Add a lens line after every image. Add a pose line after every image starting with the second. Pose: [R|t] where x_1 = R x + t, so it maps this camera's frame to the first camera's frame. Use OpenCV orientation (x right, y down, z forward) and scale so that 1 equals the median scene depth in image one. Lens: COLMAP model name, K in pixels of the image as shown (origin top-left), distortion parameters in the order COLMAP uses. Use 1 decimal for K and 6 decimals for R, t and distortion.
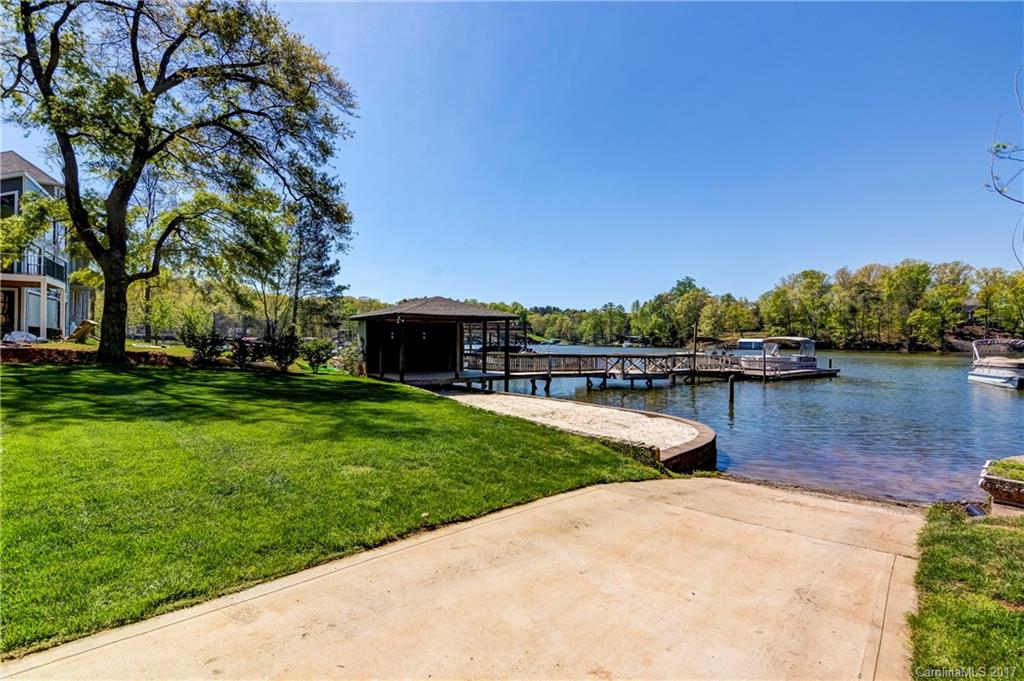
lens RADIAL K [[489.3, 0, 508.1], [0, 489.3, 339.3], [0, 0, 1]] dist [0.009790, -0.007979]
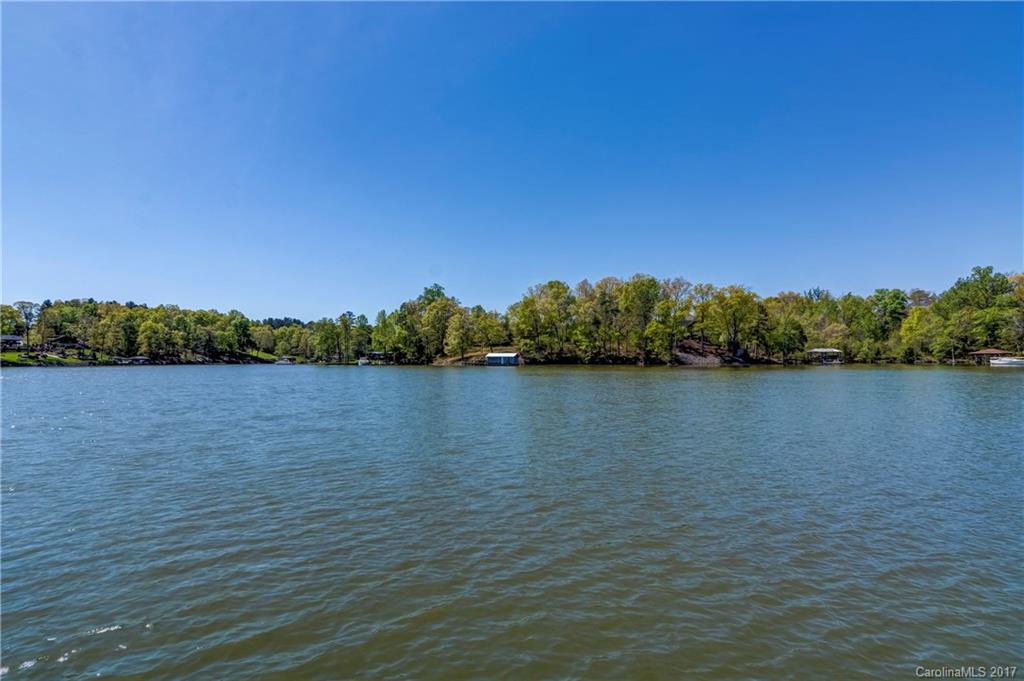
lens RADIAL K [[489.3, 0, 513.3], [0, 489.3, 344.8], [0, 0, 1]] dist [0.009790, -0.007979]
pose [[0.885967, 0.003111, 0.463738, 0.108026], [0.008226, 0.999715, -0.022423, 0.003488], [-0.463676, 0.023680, 0.885689, 0.209193]]
